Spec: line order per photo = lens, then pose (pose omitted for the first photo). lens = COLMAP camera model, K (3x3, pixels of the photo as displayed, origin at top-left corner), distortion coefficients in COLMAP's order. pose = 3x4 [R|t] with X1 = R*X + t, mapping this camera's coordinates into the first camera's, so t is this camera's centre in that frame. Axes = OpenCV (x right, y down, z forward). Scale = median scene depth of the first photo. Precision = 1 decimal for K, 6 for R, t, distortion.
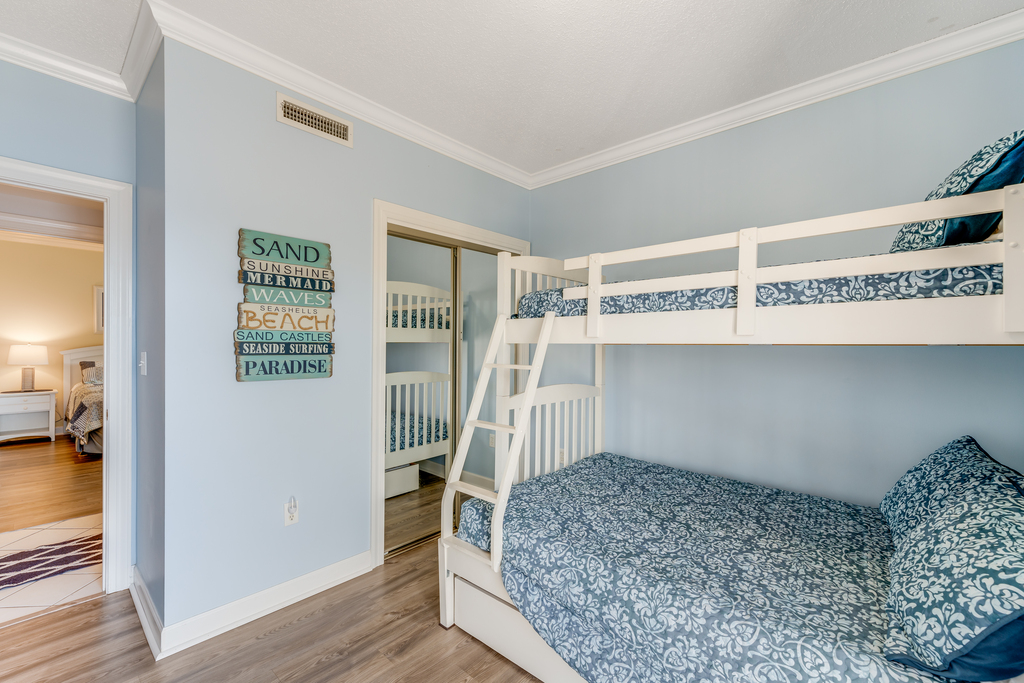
lens RADIAL K [[442.9, 0, 511.5], [0, 442.9, 343.6], [0, 0, 1]] dist [0.010642, -0.002091]
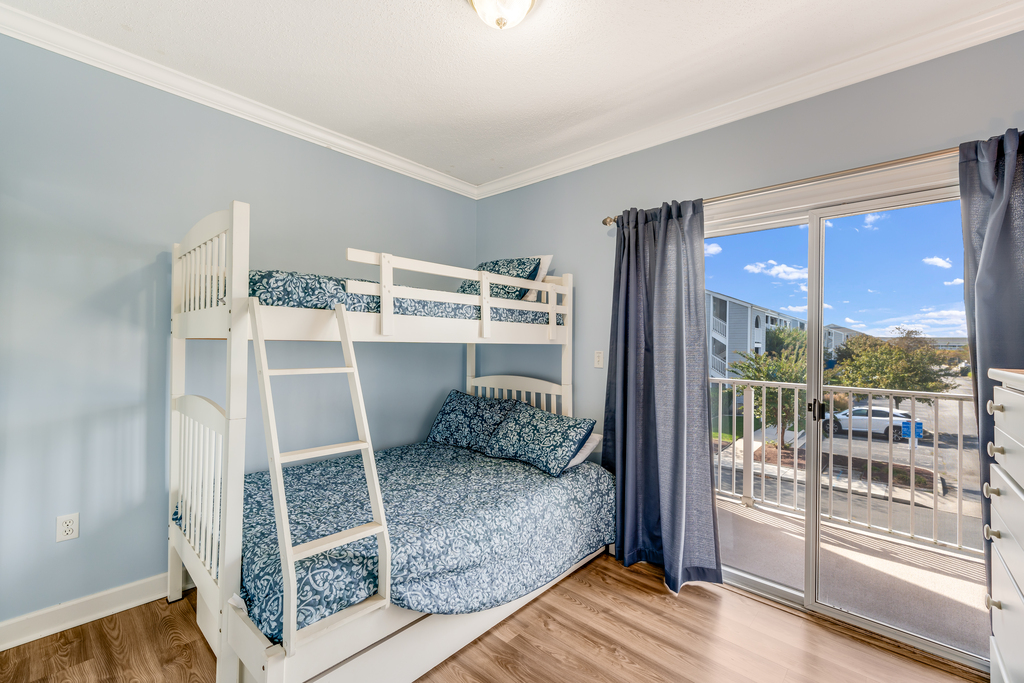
lens RADIAL K [[426.7, 0, 509.0], [0, 426.7, 339.5], [0, 0, 1]] dist [-0.003363, -0.000206]
pose [[0.005832, 0.012052, 0.999910, -0.873282], [-0.010054, 0.999878, -0.011993, 0.004789], [-0.999932, -0.009983, 0.005953, 0.777711]]
